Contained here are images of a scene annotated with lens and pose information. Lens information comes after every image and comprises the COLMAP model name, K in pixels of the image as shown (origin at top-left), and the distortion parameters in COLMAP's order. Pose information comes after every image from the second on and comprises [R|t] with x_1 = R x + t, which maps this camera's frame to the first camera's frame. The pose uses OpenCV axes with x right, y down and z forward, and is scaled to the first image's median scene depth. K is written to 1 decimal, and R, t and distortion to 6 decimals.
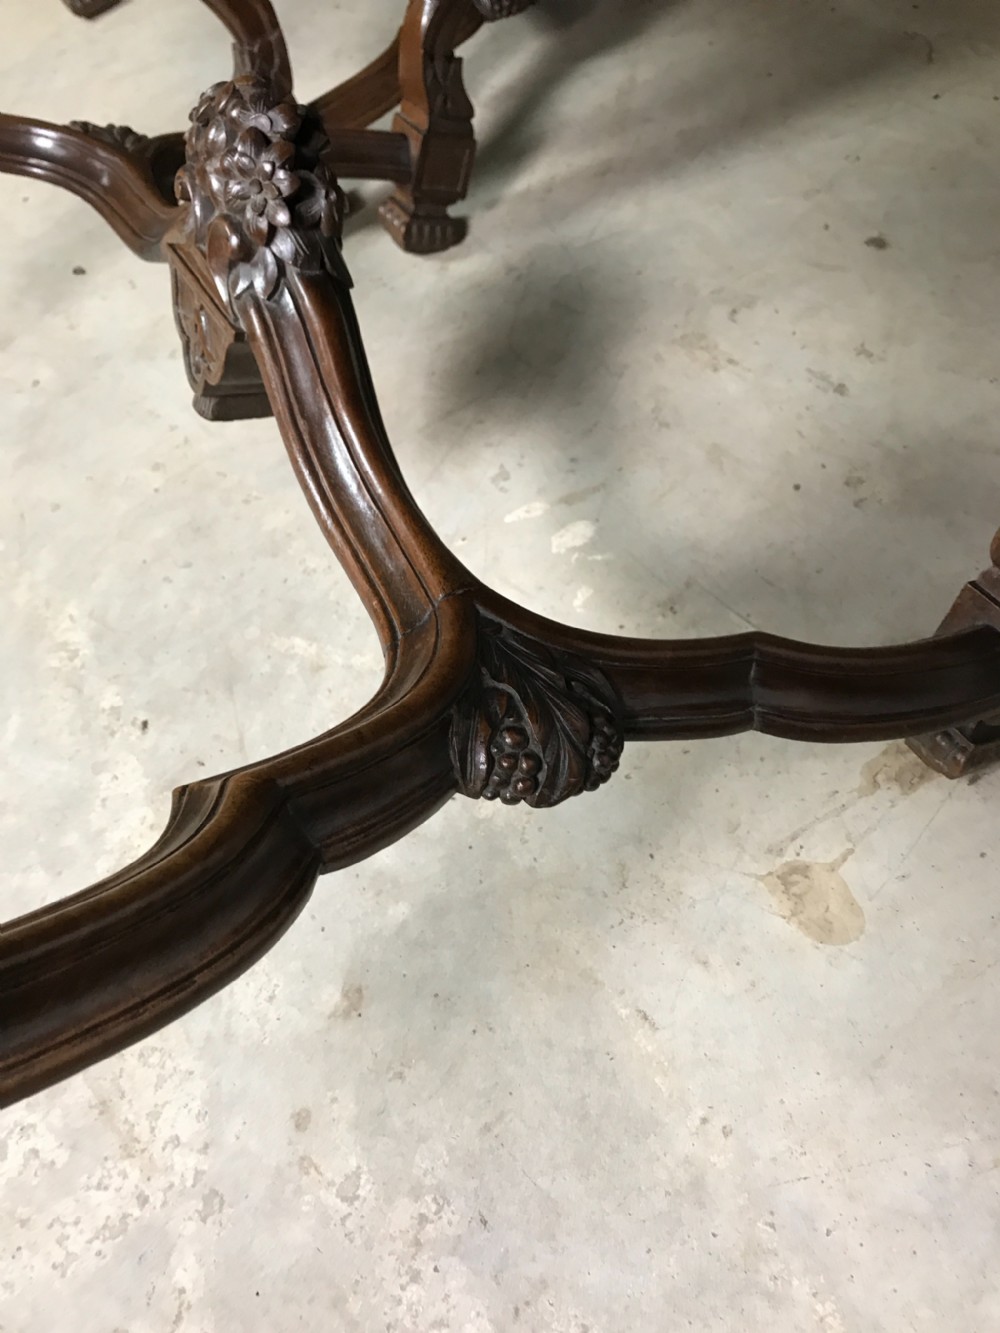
lens RADIAL K [[1063.7, 0, 502.1], [0, 1063.7, 669.2], [0, 0, 1]] dist [-0.001233, 0.008713]
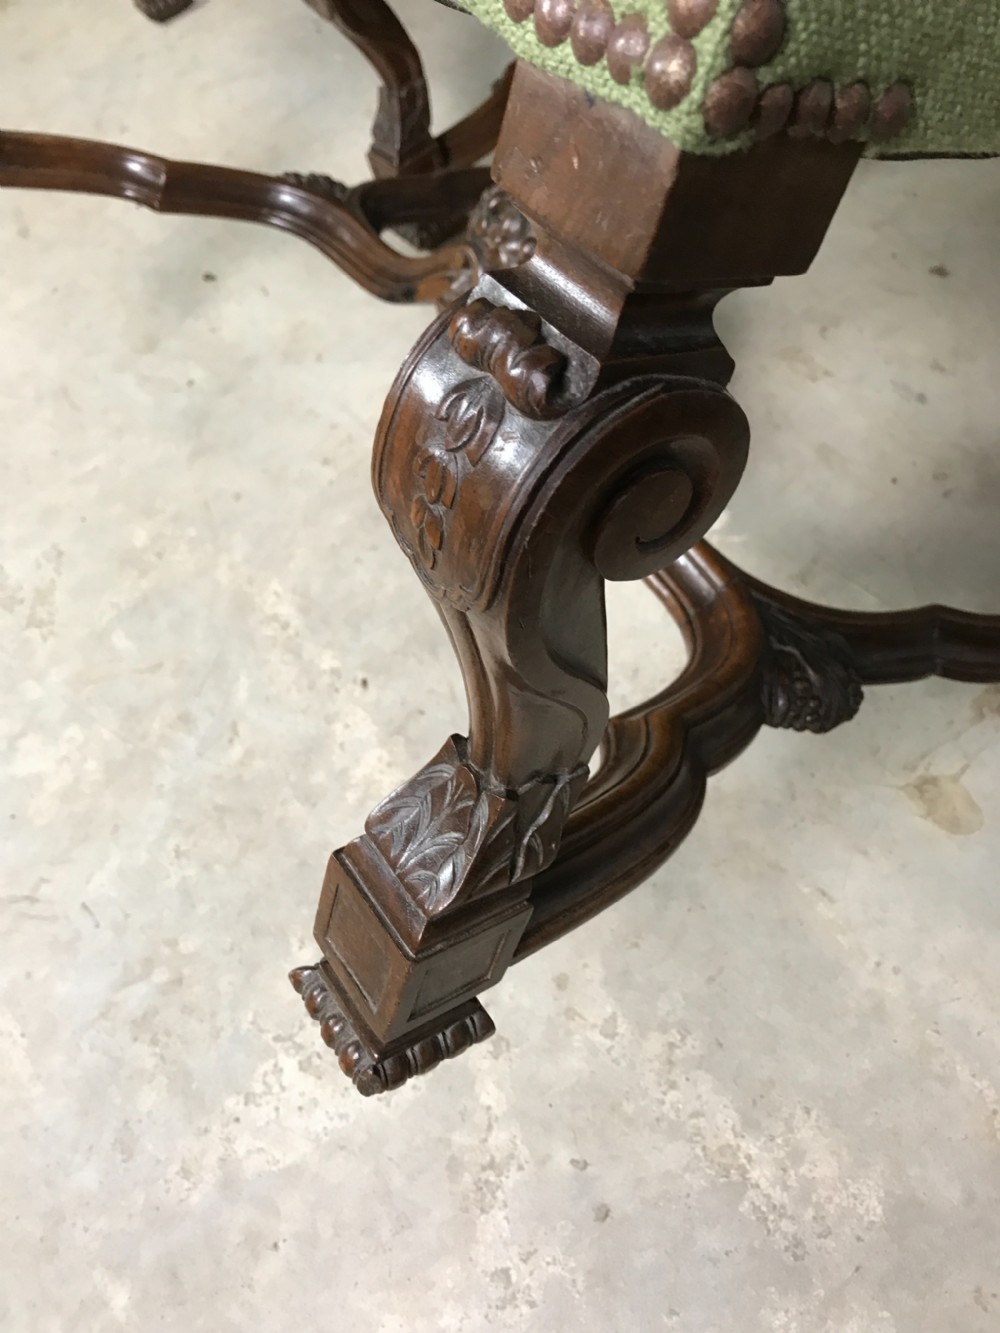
lens RADIAL K [[1063.7, 0, 496.1], [0, 1063.7, 665.6], [0, 0, 1]] dist [-0.001233, 0.008713]
pose [[0.997760, -0.021536, 0.063330, -0.340953], [0.018789, 0.998870, 0.043663, -0.022295], [-0.064198, -0.042375, 0.997037, -0.278936]]
